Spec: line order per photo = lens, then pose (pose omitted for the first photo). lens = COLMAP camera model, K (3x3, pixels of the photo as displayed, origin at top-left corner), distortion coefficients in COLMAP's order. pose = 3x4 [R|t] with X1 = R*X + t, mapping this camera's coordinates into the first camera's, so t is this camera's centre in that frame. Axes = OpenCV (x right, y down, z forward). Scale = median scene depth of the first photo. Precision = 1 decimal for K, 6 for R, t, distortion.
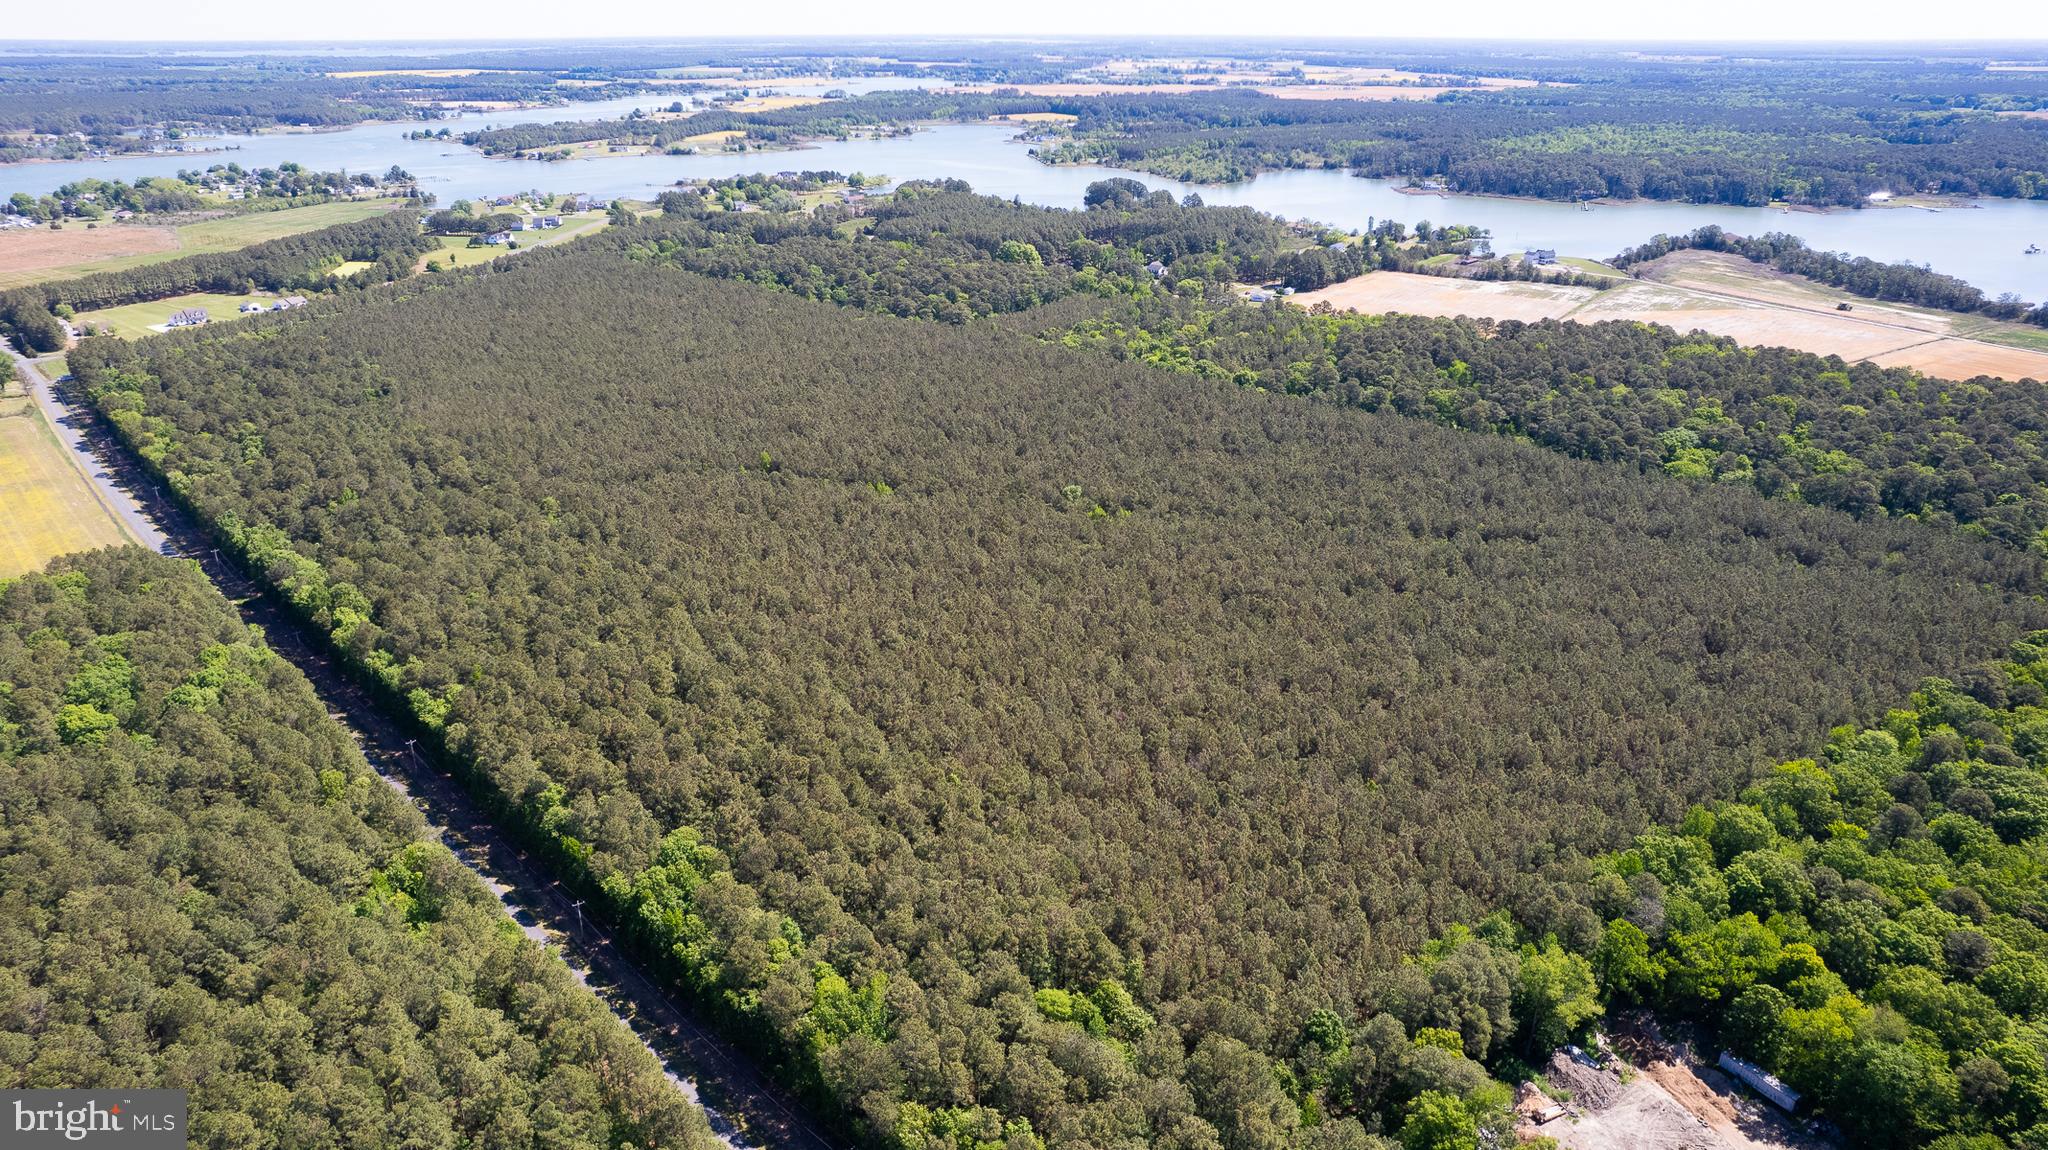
lens RADIAL K [[1350.0, 0, 1010.0], [0, 1350.0, 571.1], [0, 0, 1]] dist [-0.083476, 0.079048]
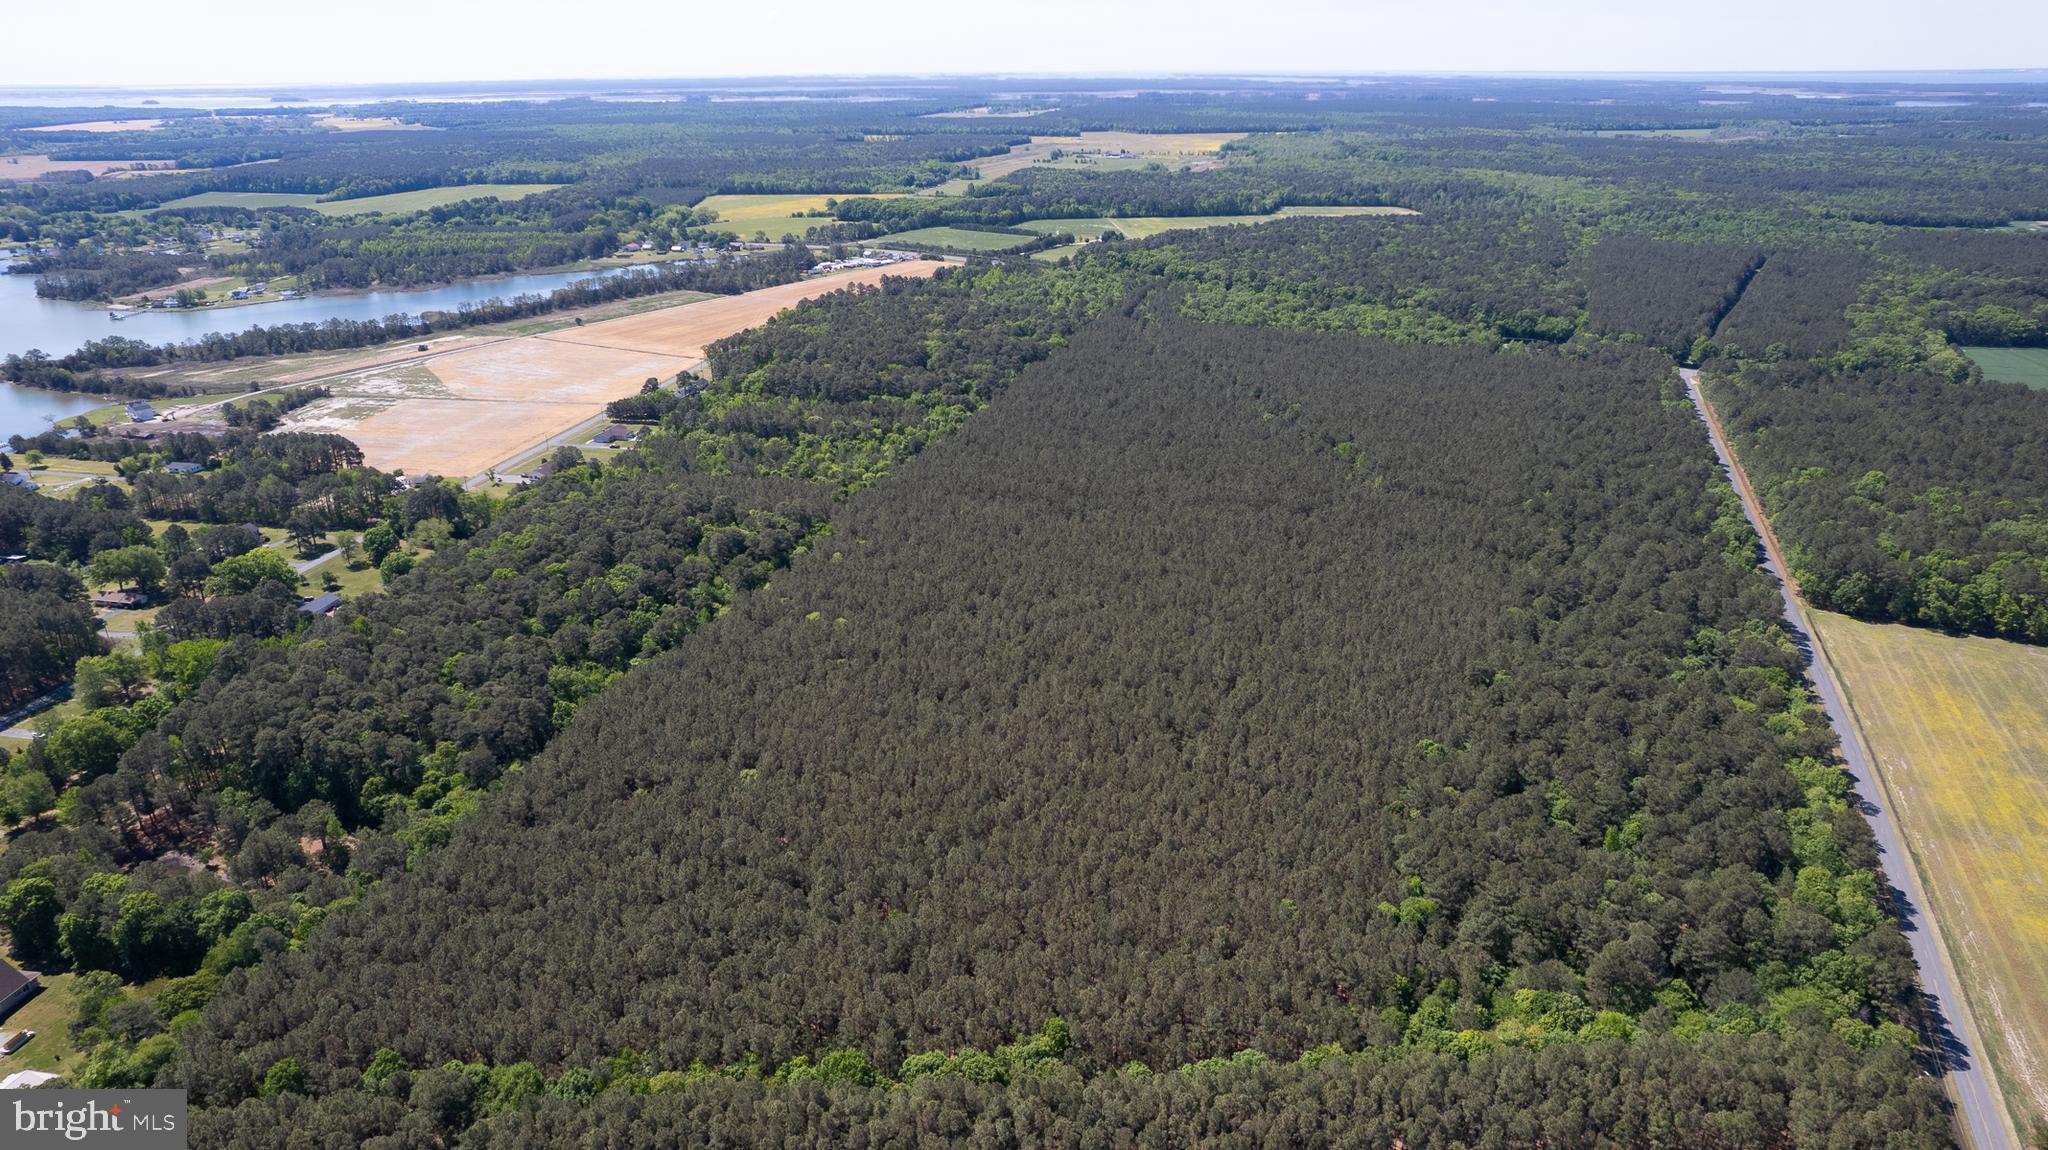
lens RADIAL K [[1358.8, 0, 1024.0], [0, 1358.8, 575.0], [0, 0, 1]] dist [-0.075681, 0.062538]
pose [[-0.446317, -0.318284, 0.836359, -0.616443], [0.344493, 0.801471, 0.488844, -0.401415], [-0.825909, 0.506300, -0.248063, 0.878210]]
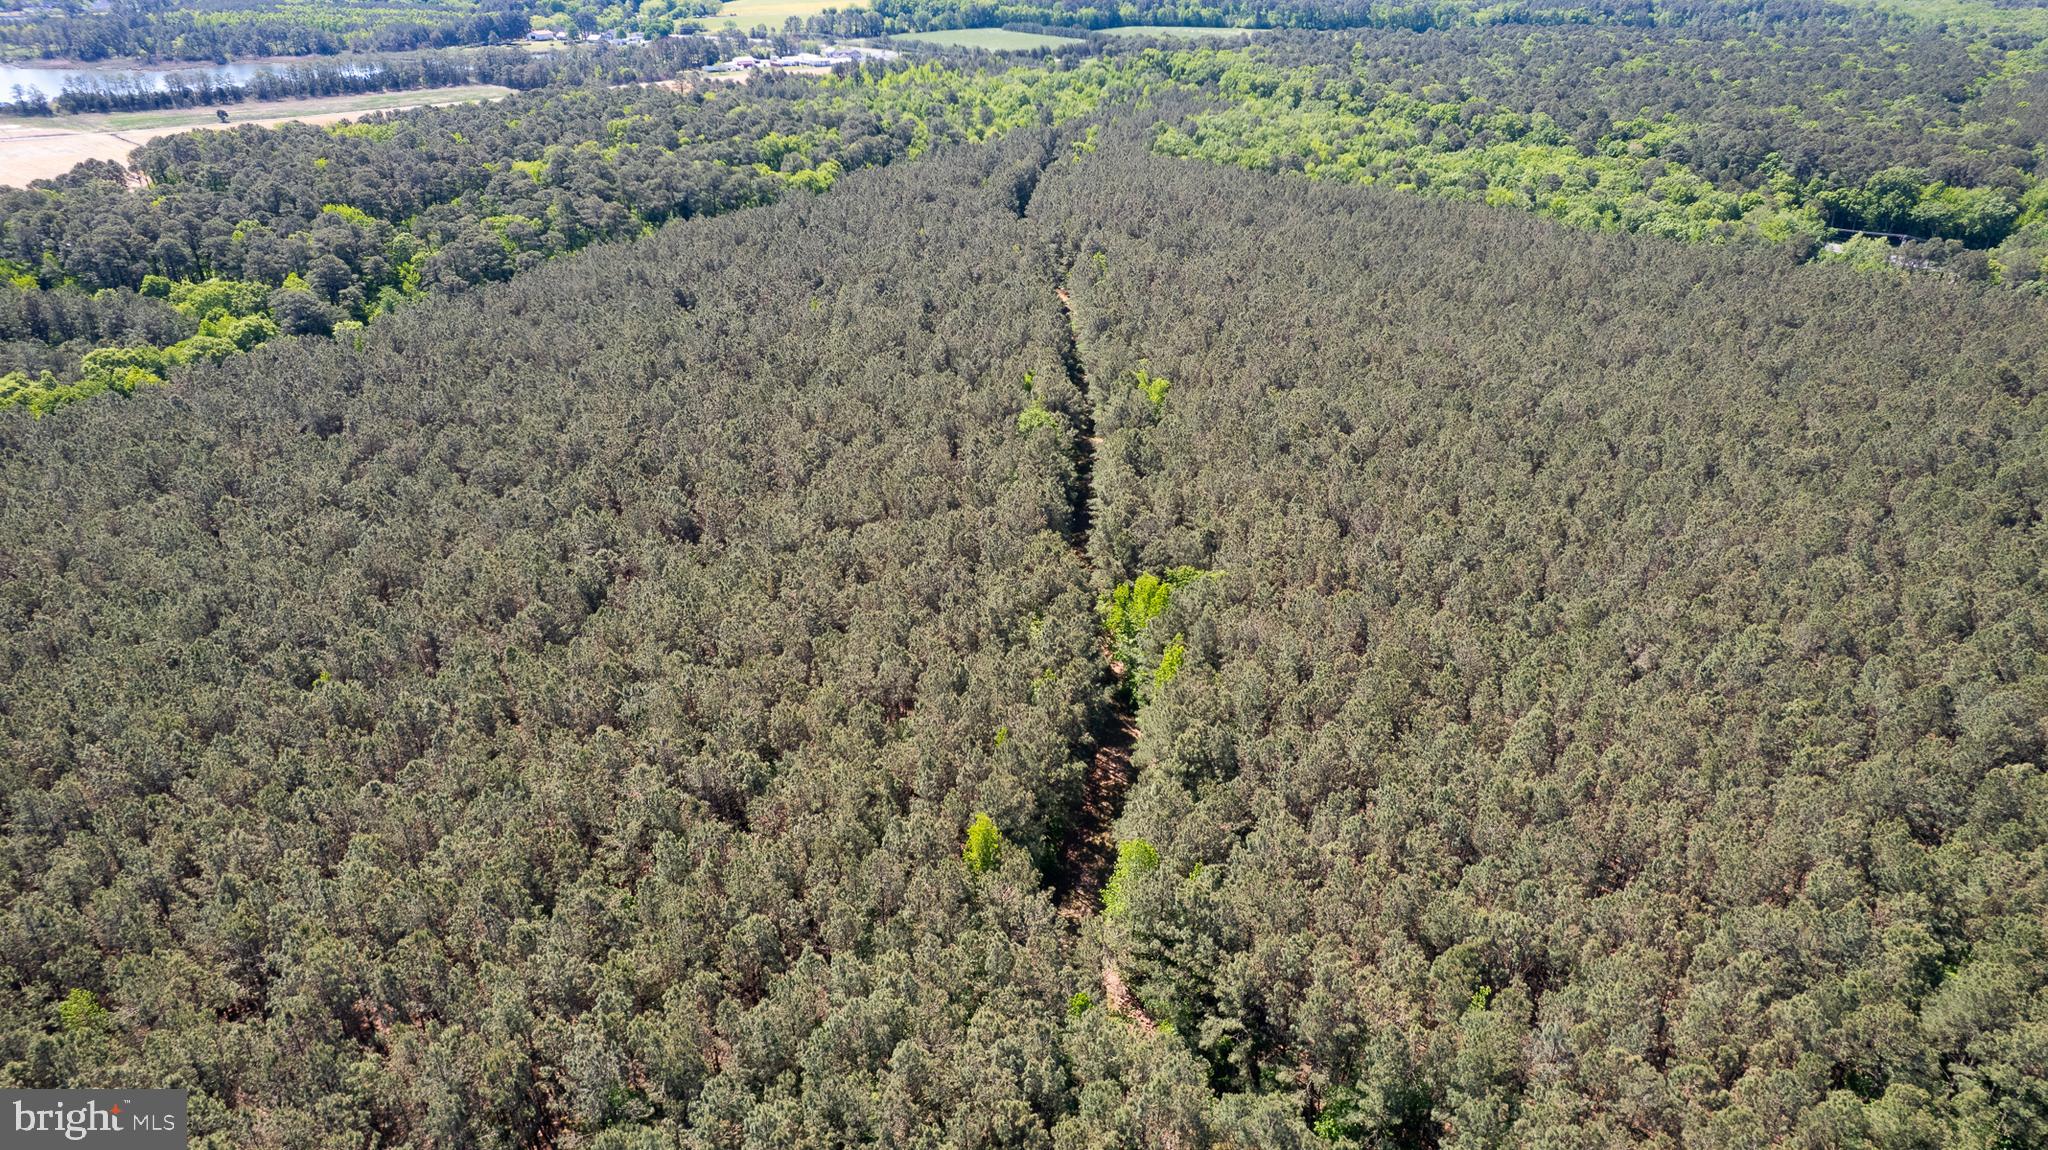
lens RADIAL K [[1312.5, 0, 1014.2], [0, 1312.5, 576.0], [0, 0, 1]] dist [-0.079488, 0.075132]
pose [[-0.250474, -0.445234, 0.859668, -0.209670], [0.358562, 0.782163, 0.509564, -0.140477], [-0.899275, 0.435877, -0.036268, 0.536078]]
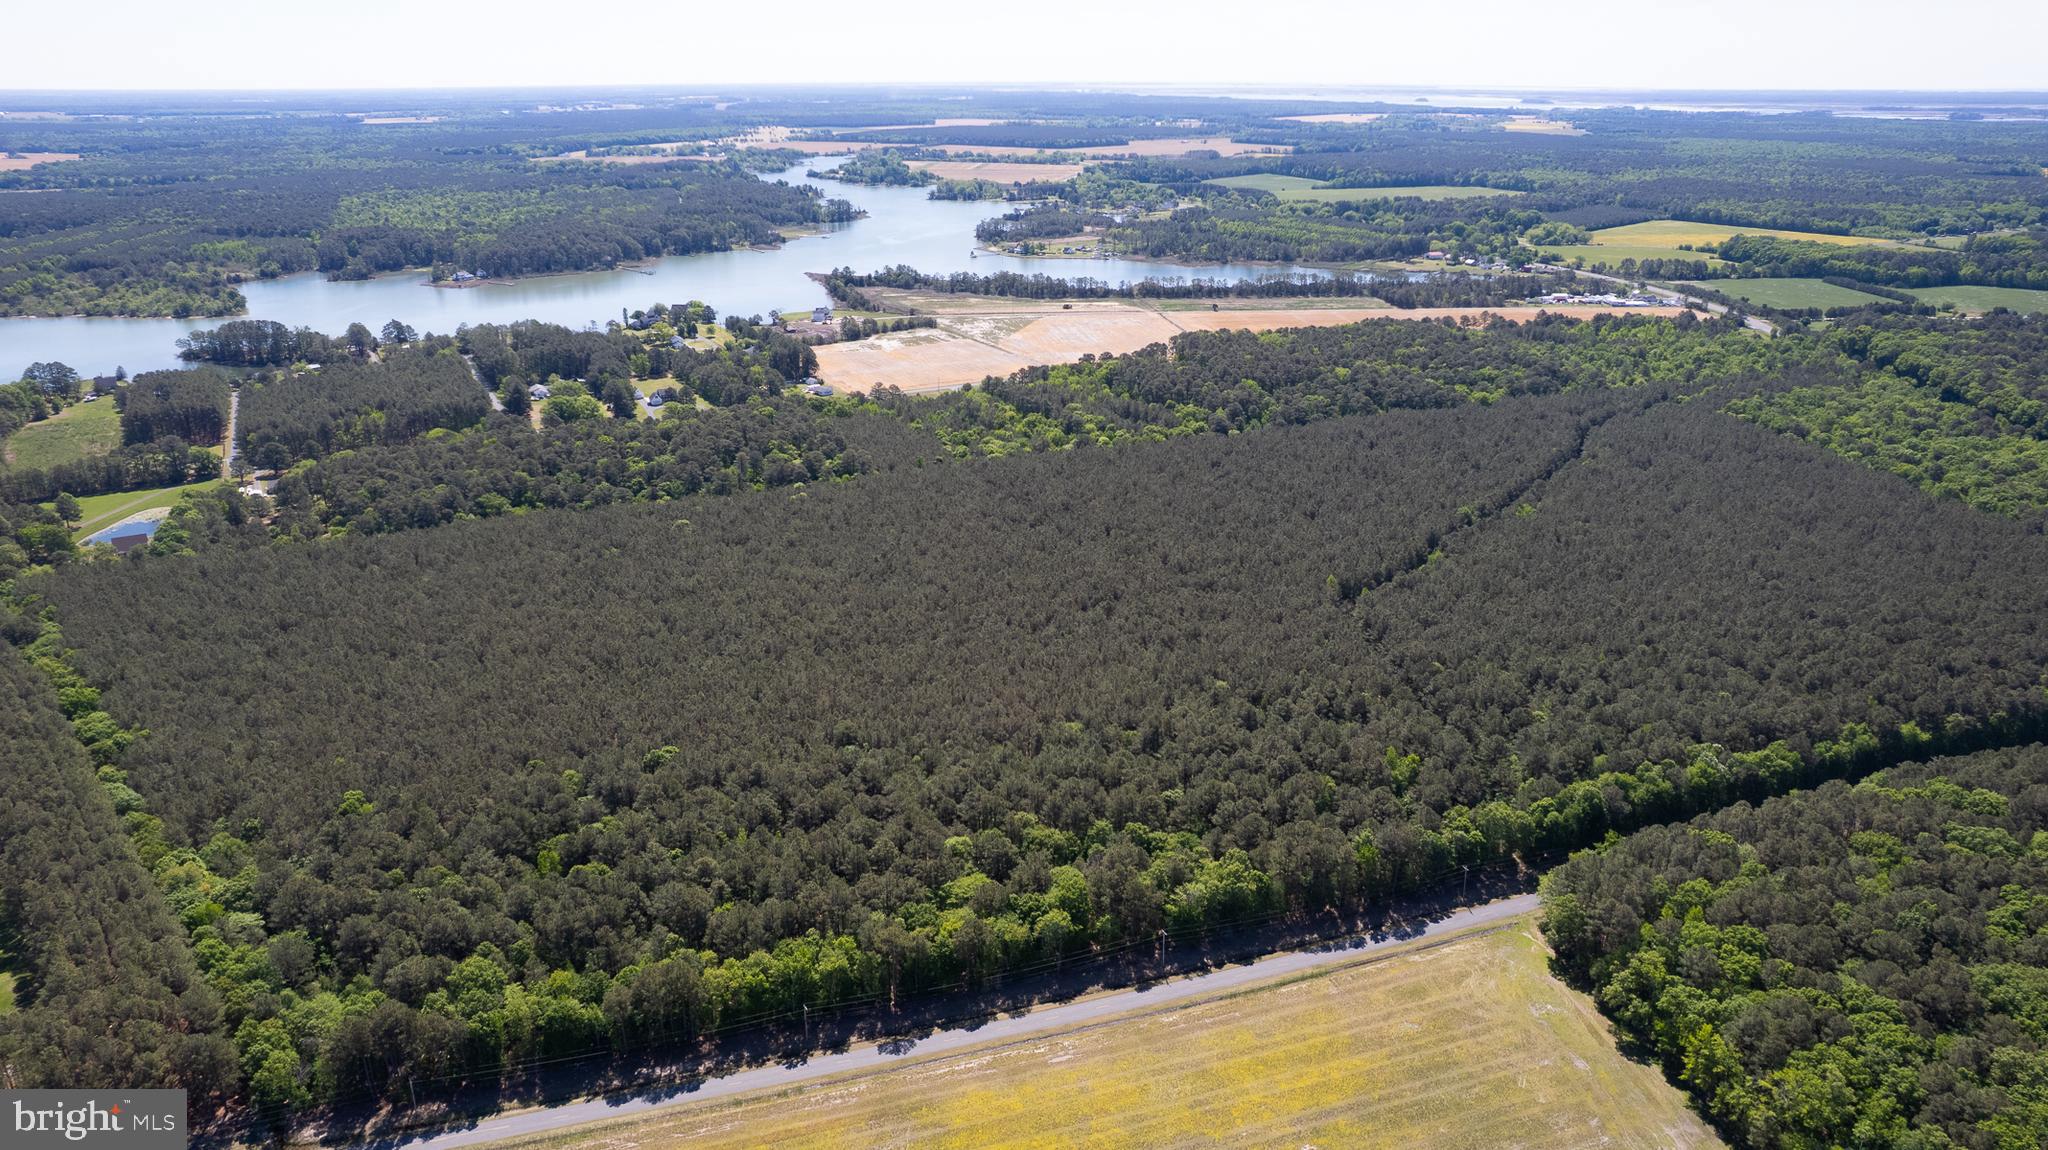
lens RADIAL K [[1350.0, 0, 1010.0], [0, 1350.0, 571.1], [0, 0, 1]] dist [-0.083476, 0.079048]
pose [[0.413523, -0.320510, 0.852216, -0.636305], [0.346688, 0.920912, 0.178122, -0.199042], [-0.841906, 0.221796, 0.491935, 0.380914]]
